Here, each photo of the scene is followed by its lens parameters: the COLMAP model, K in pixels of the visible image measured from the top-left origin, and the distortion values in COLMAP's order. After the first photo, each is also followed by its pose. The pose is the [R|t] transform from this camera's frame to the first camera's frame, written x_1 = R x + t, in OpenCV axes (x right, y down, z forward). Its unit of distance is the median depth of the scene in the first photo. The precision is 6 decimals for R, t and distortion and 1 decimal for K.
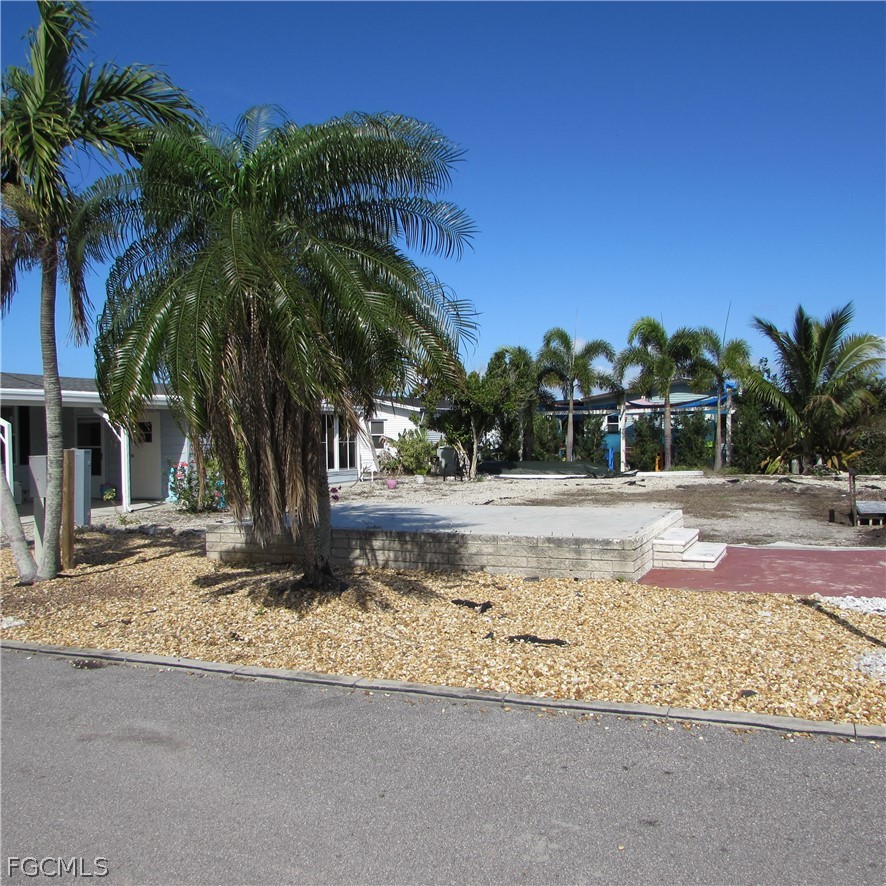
lens RADIAL K [[891.4, 0, 443.0], [0, 891.4, 443.0], [0, 0, 1]] dist [-0.049042, 0.007621]
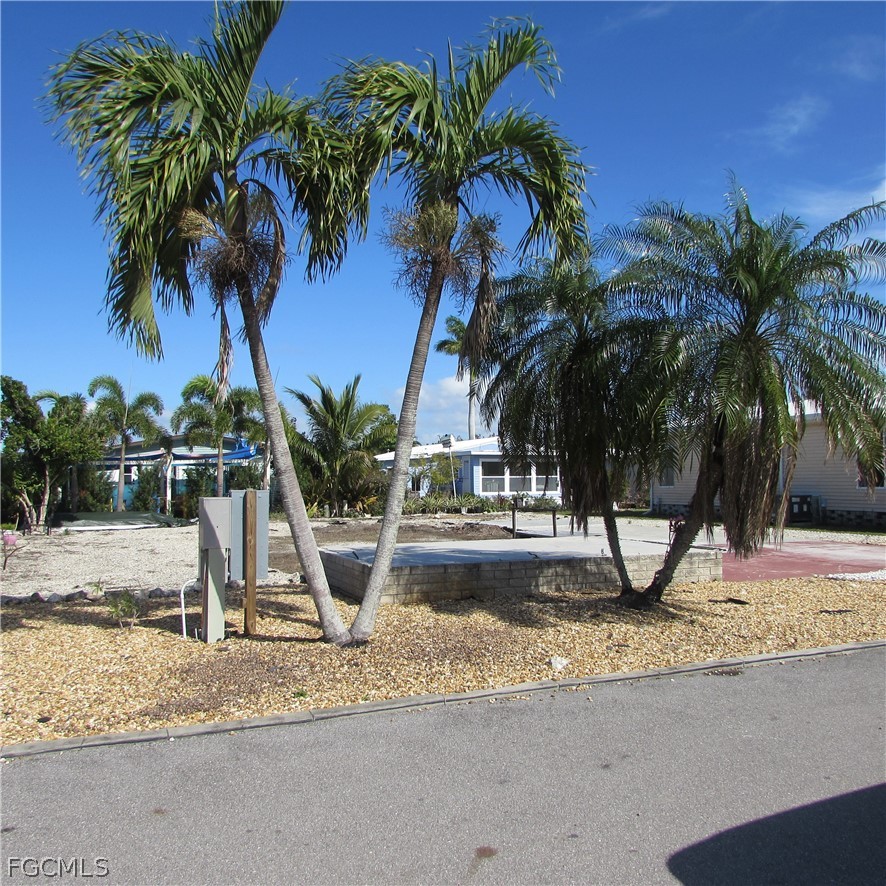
lens RADIAL K [[827.8, 0, 443.0], [0, 827.8, 443.0], [0, 0, 1]] dist [-0.036965, -0.004459]
pose [[0.731224, 0.031247, 0.681421, -1.236328], [0.011229, 0.998264, -0.057826, 0.008845], [-0.682045, 0.049935, 0.729603, 0.398434]]
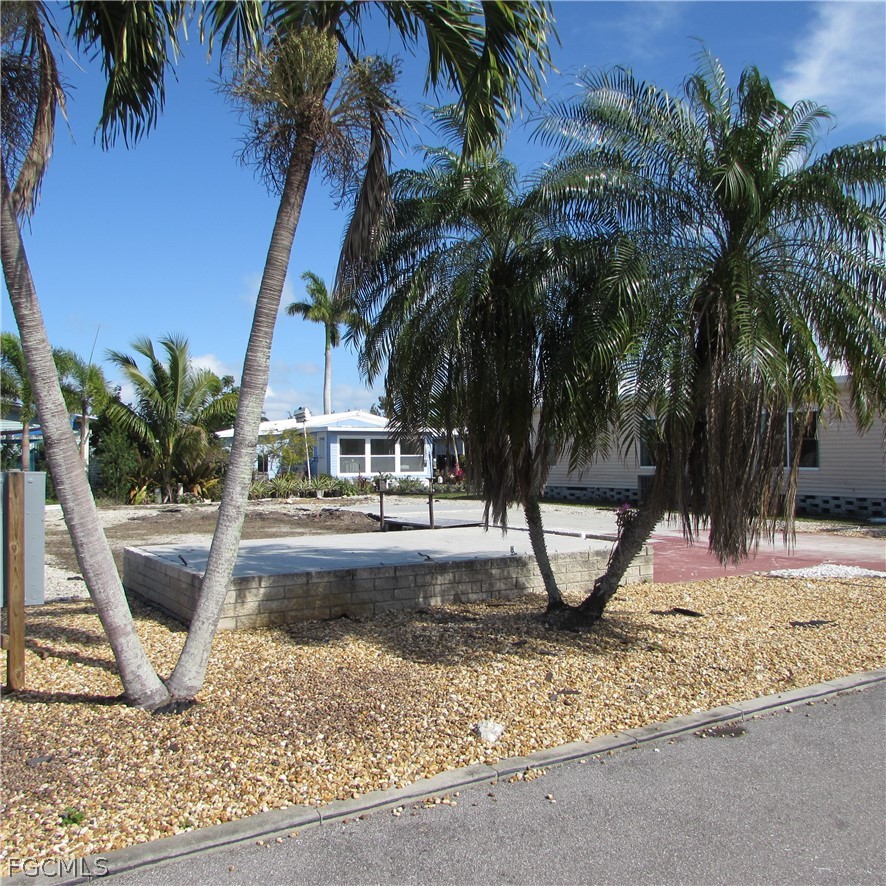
lens RADIAL K [[891.4, 0, 443.0], [0, 891.4, 443.0], [0, 0, 1]] dist [-0.049042, 0.007621]
pose [[0.608124, 0.015259, 0.793696, -1.050394], [0.014199, 0.999446, -0.030094, 0.008561], [-0.793715, 0.029571, 0.607570, 0.618291]]
